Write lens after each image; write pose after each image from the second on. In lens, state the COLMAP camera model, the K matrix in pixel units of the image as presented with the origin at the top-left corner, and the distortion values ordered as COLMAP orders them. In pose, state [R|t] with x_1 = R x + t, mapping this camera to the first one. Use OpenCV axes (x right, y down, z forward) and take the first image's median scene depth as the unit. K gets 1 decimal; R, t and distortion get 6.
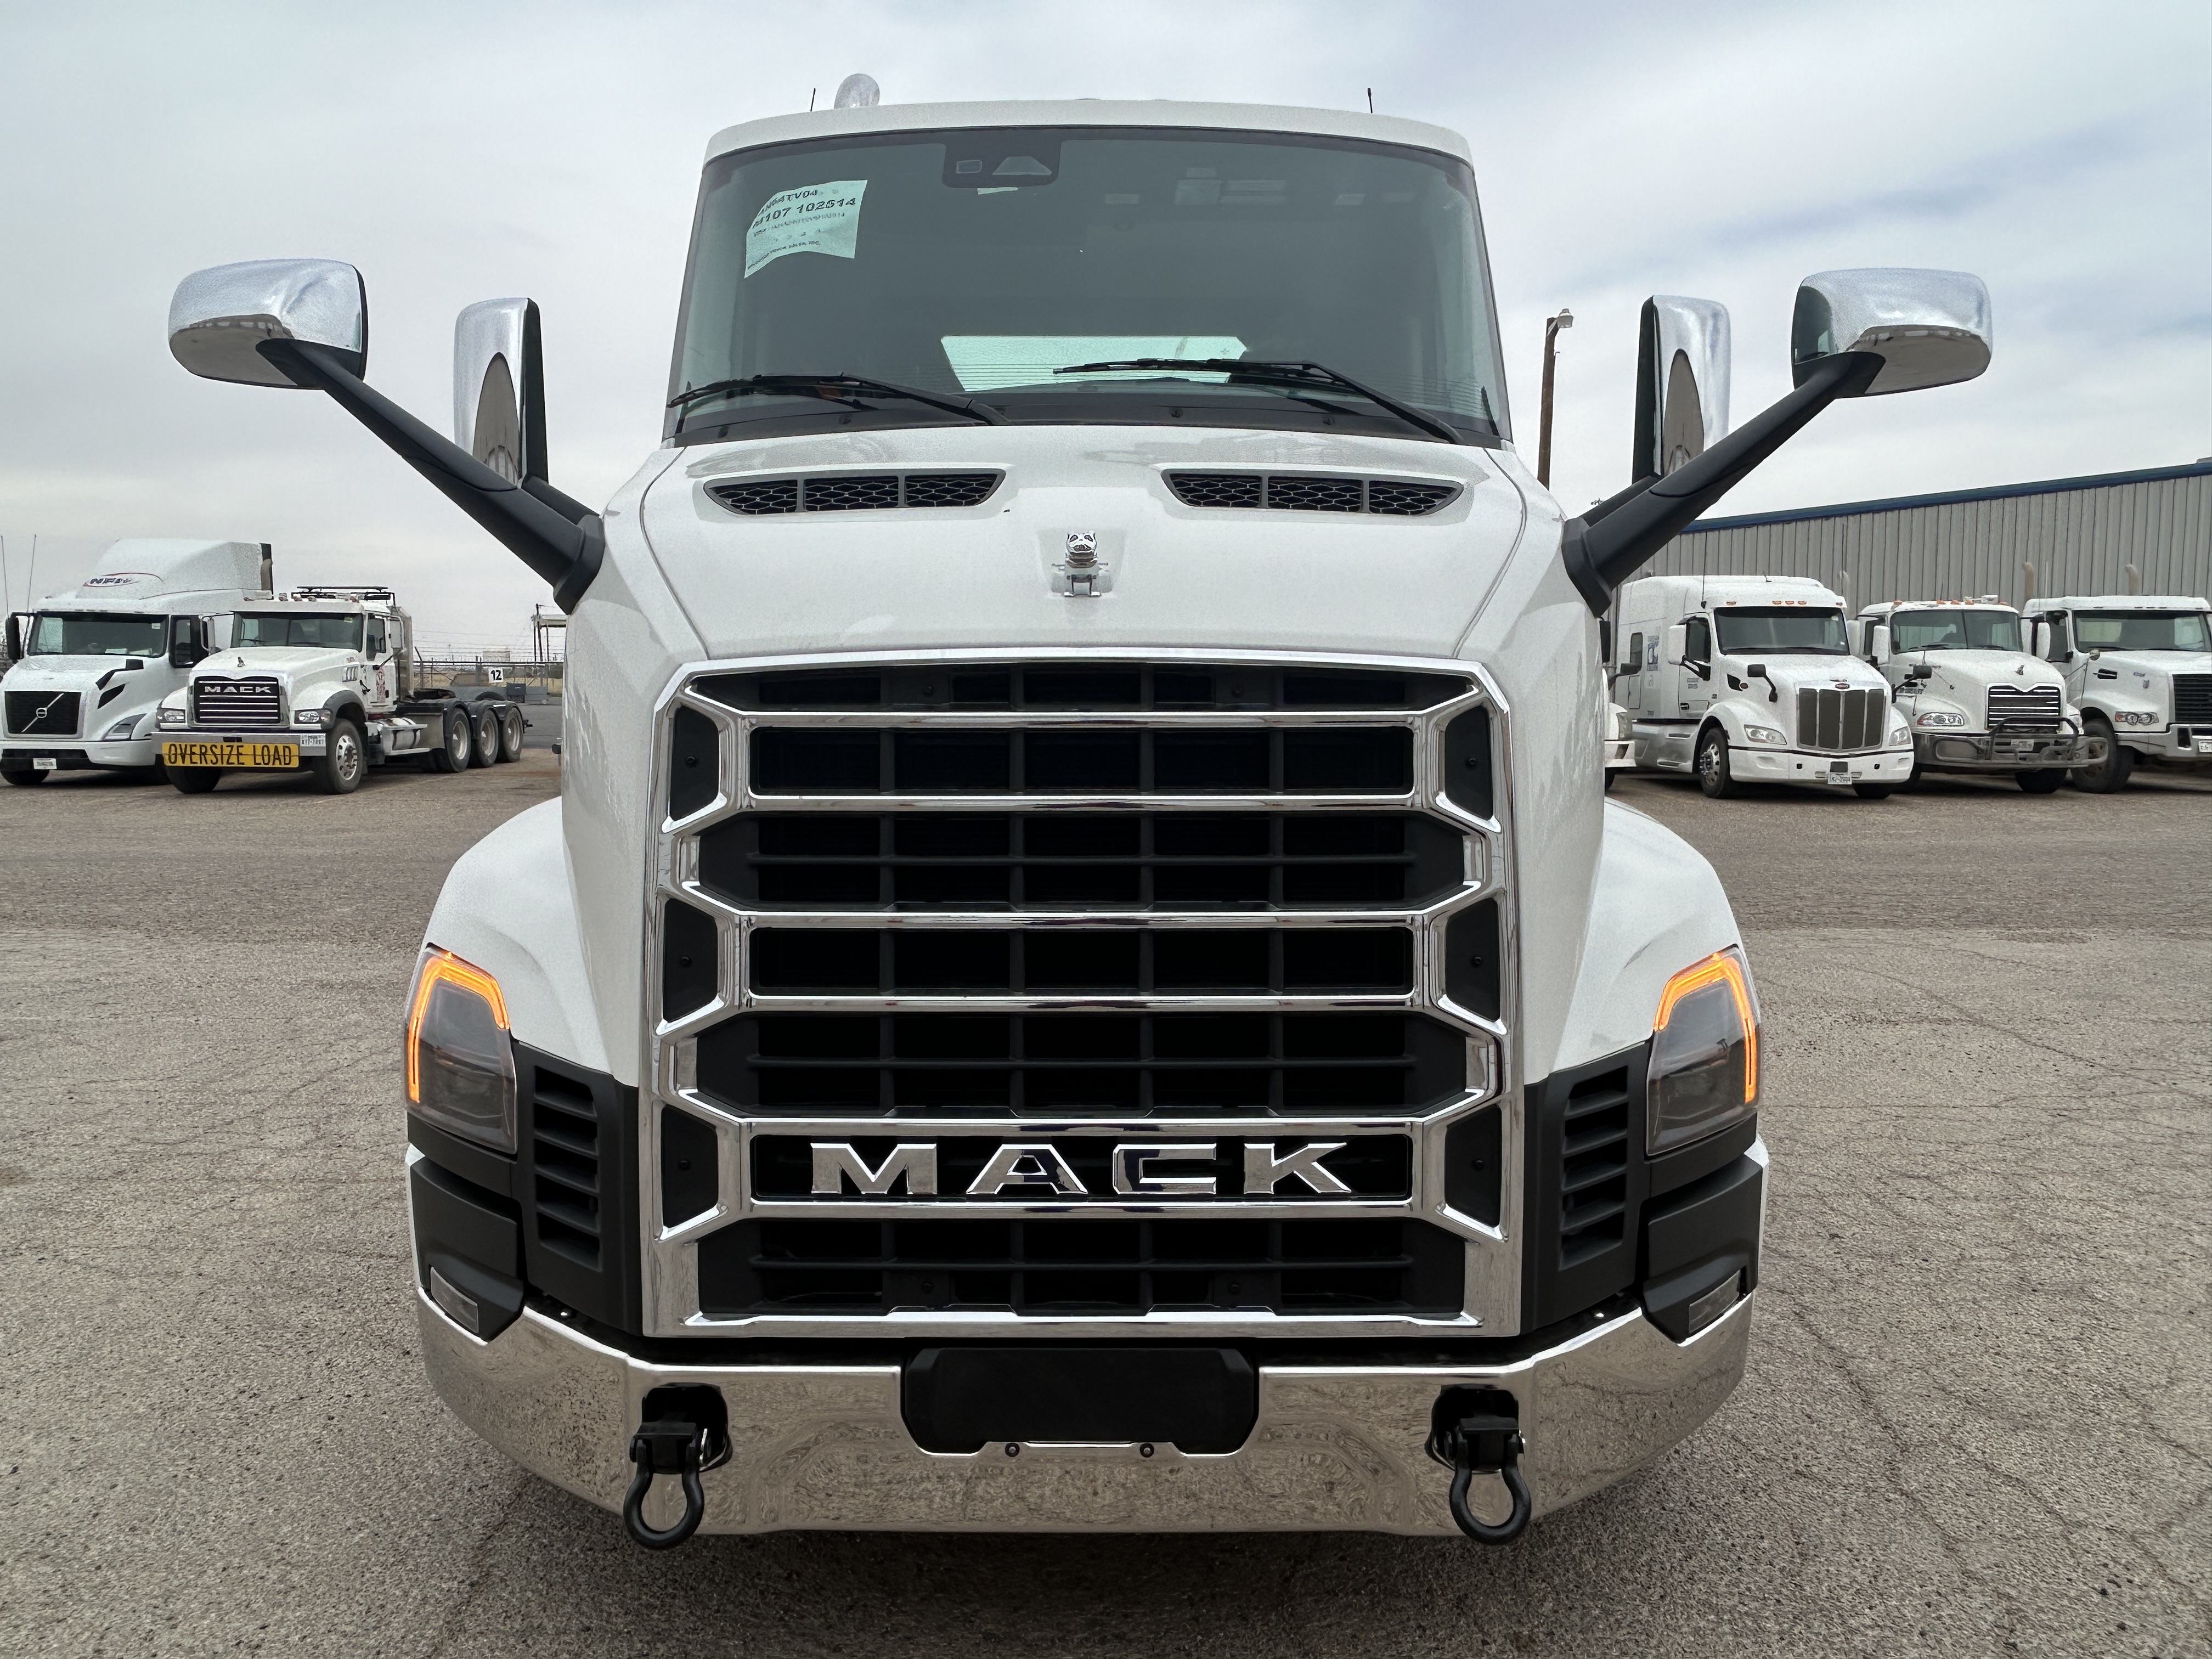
lens RADIAL K [[1520.7, 0, 1080.8], [0, 1520.7, 834.7], [0, 0, 1]] dist [-0.006690, -0.001677]
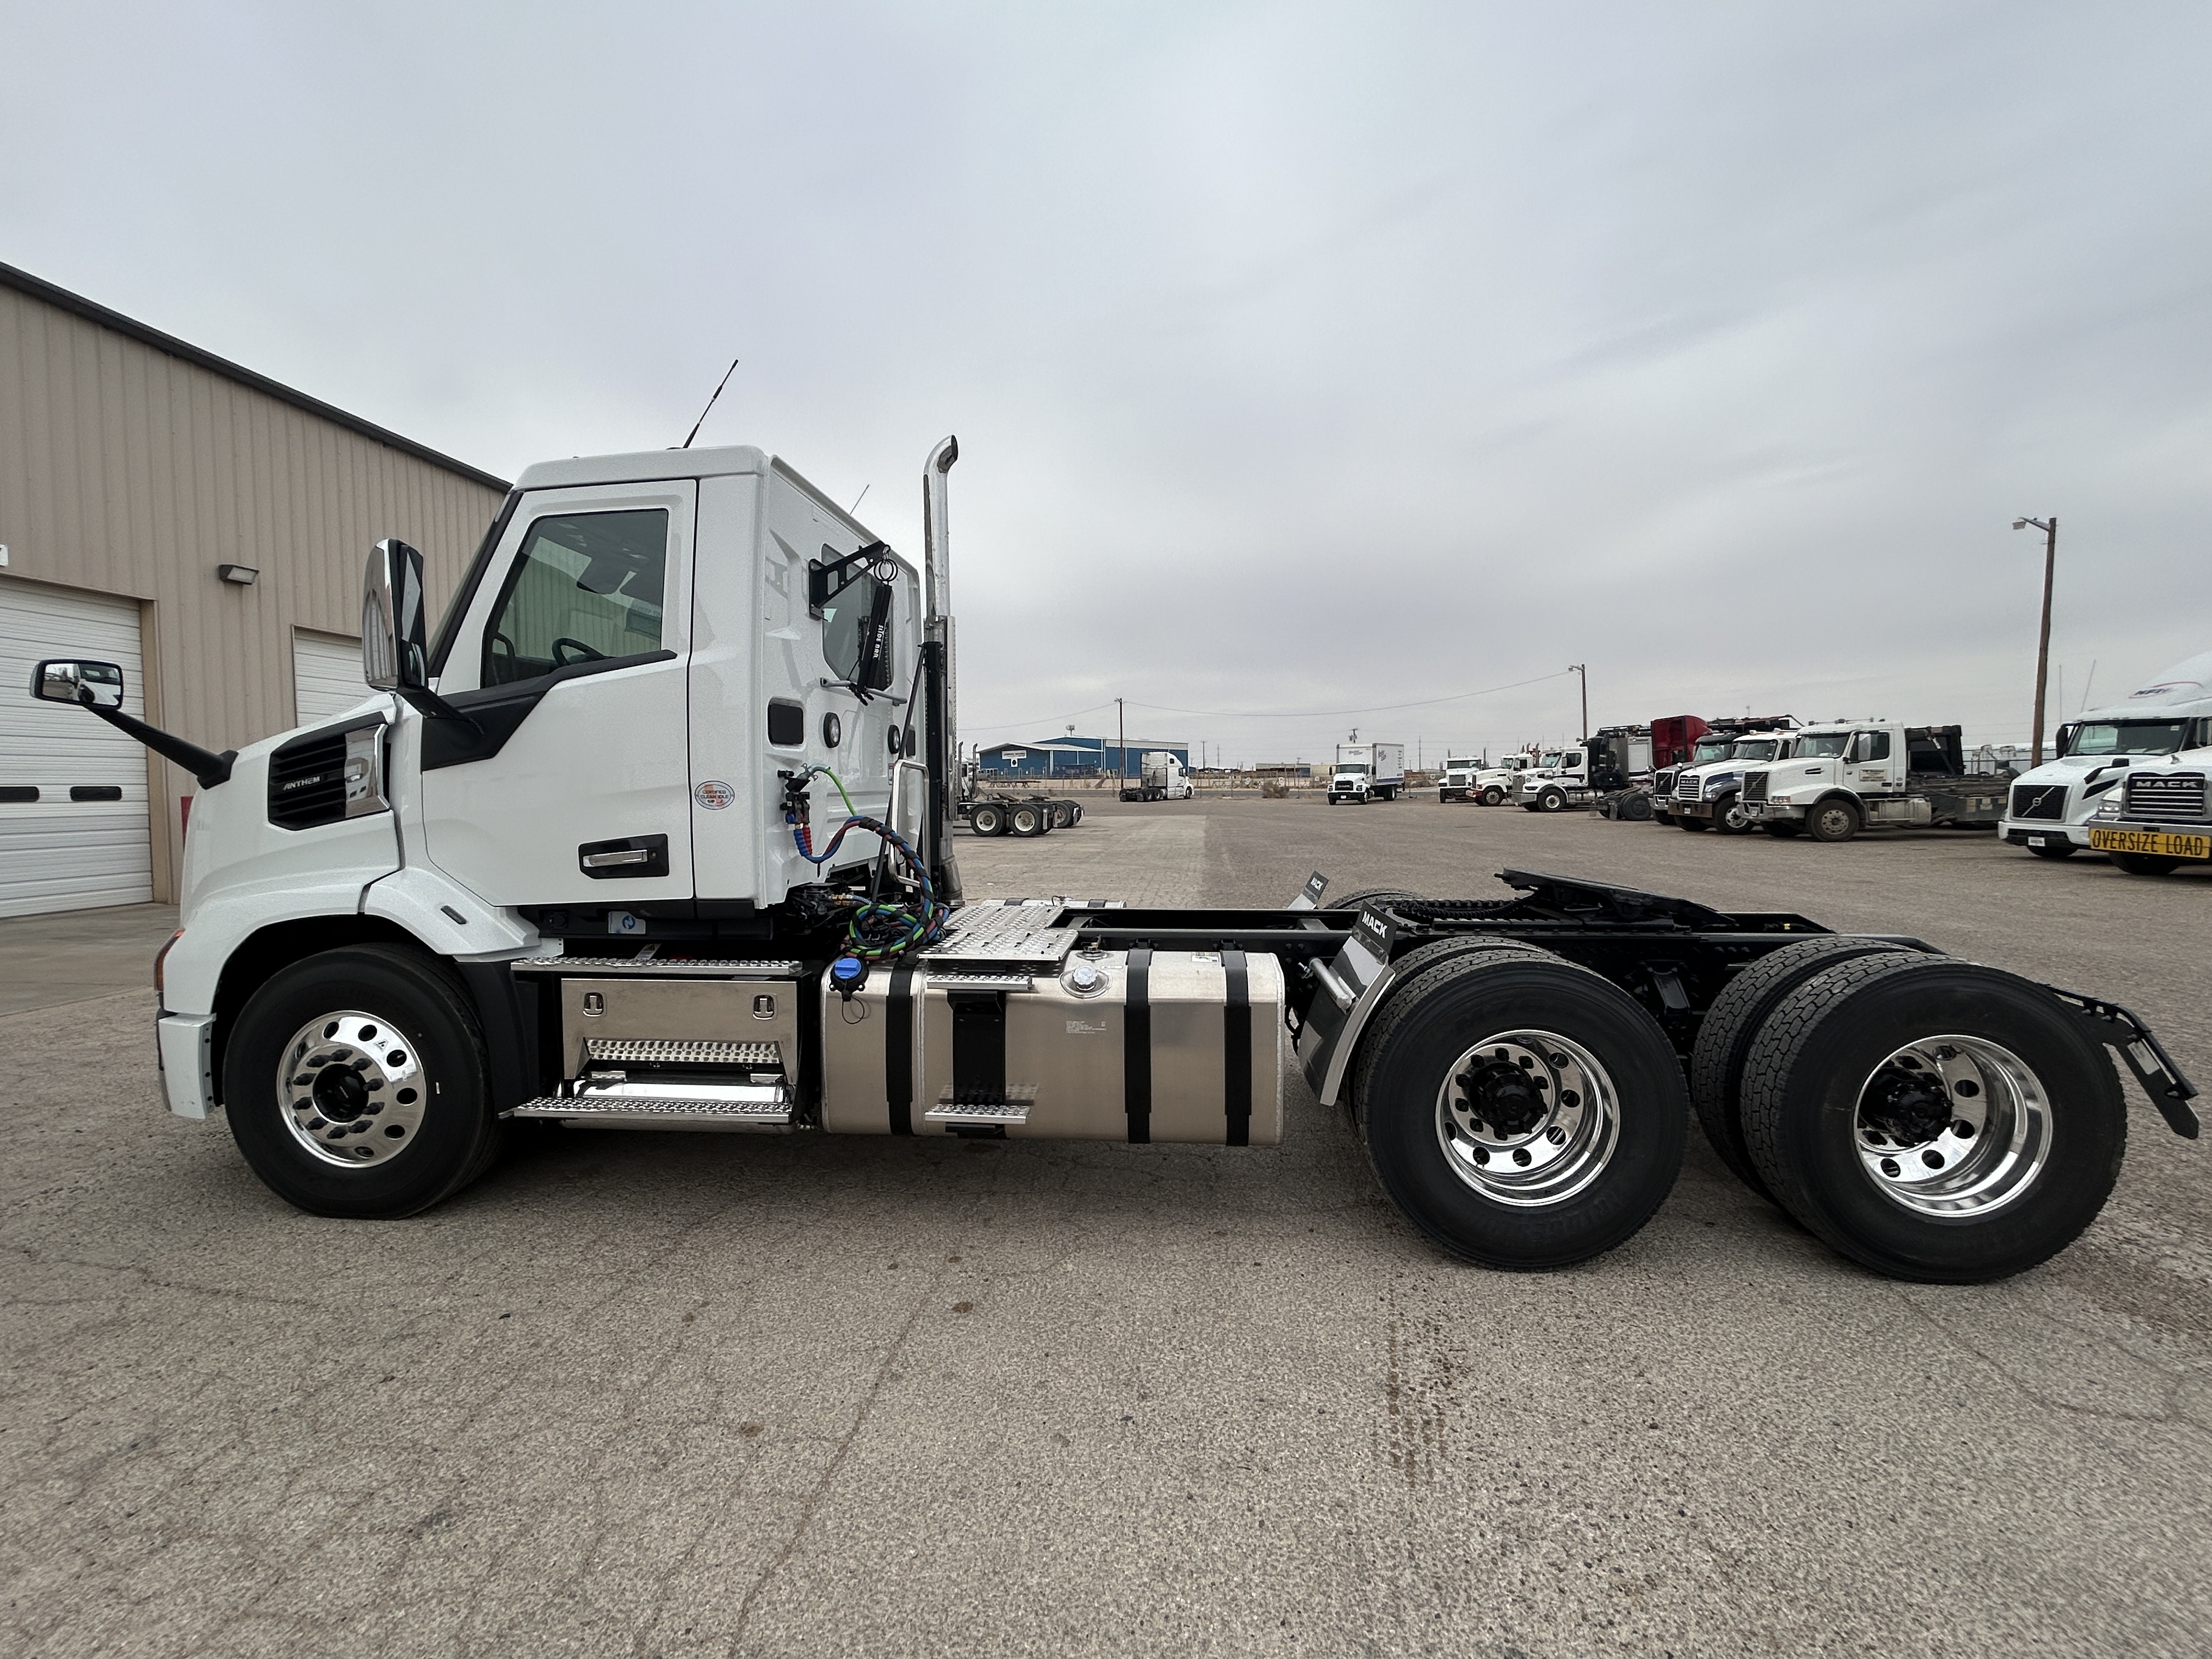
lens RADIAL K [[984.8, 0, 1106.0], [0, 984.8, 829.5], [0, 0, 1]] dist [-0.000157, 0.000007]
pose [[-0.057468, 0.045468, -0.997311, 0.218389], [-0.088261, 0.994819, 0.050440, -0.033245], [0.994438, 0.090923, -0.053157, 0.292631]]
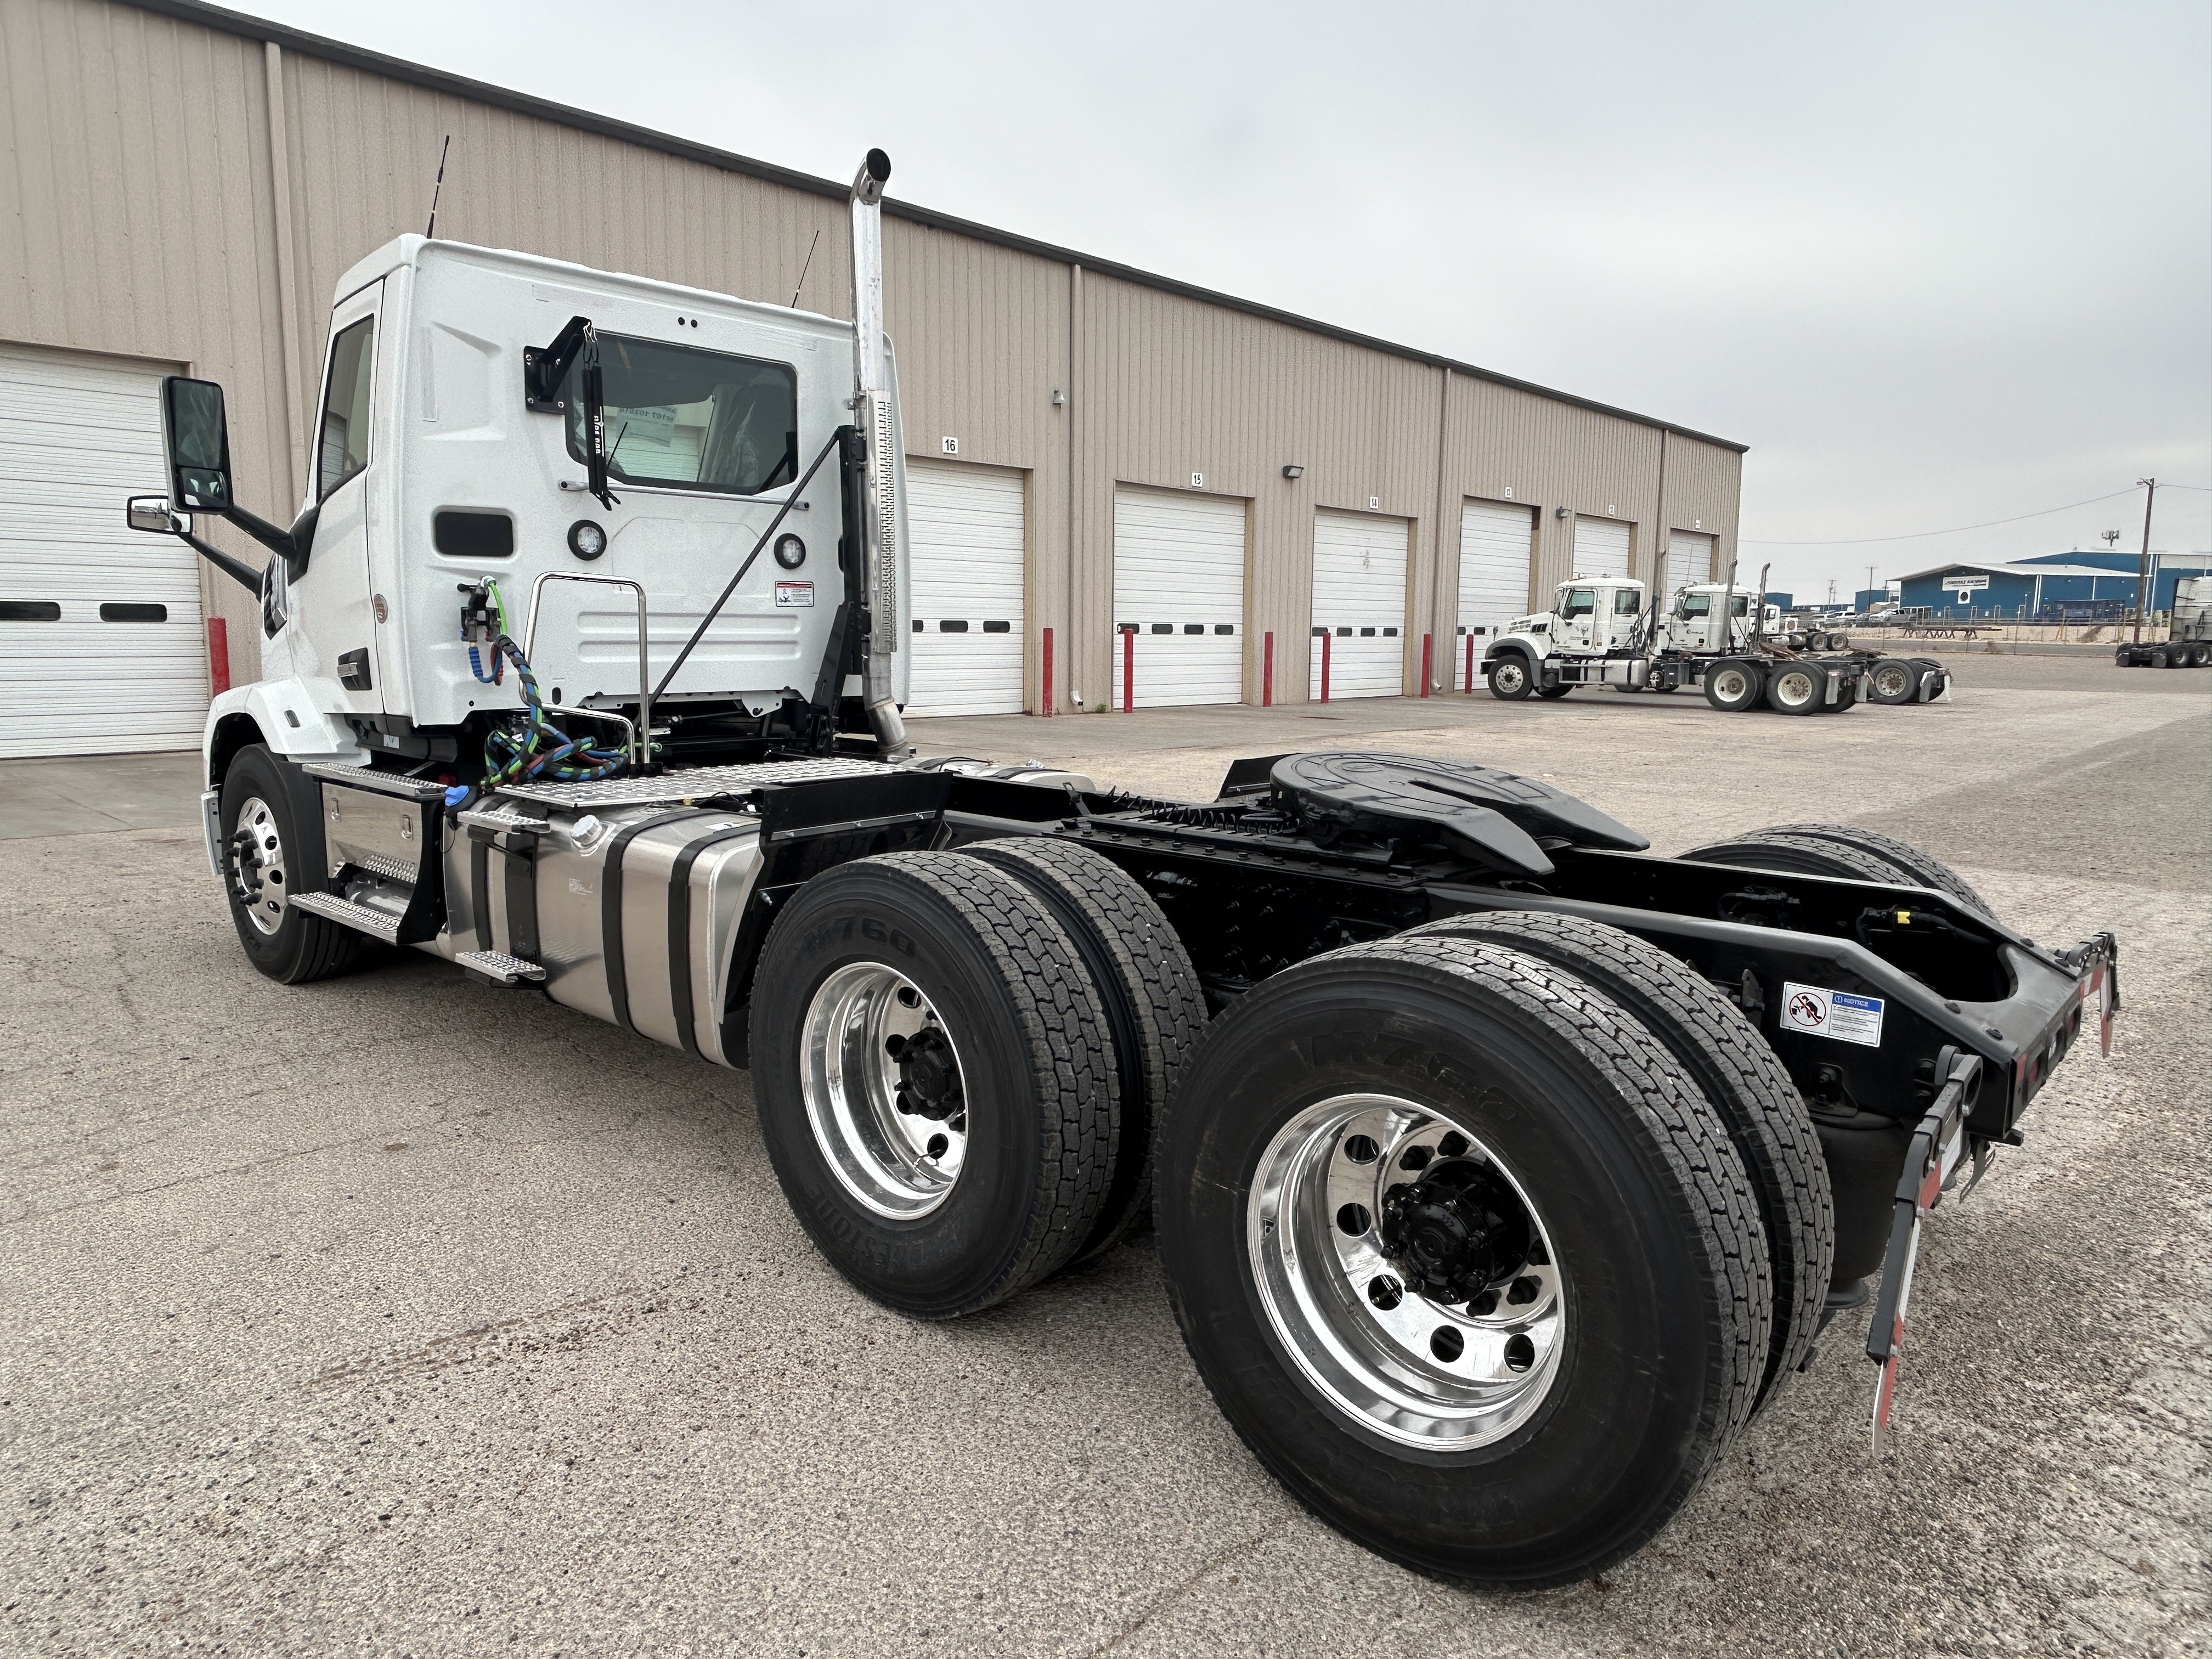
lens RADIAL K [[1406.0, 0, 1105.6], [0, 1406.0, 830.3], [0, 0, 1]] dist [-0.001076, -0.003038]
pose [[-0.650177, 0.102327, -0.752861, 0.157409], [-0.082254, 0.975585, 0.203635, -0.046457], [0.755317, 0.194325, -0.625886, 0.462699]]
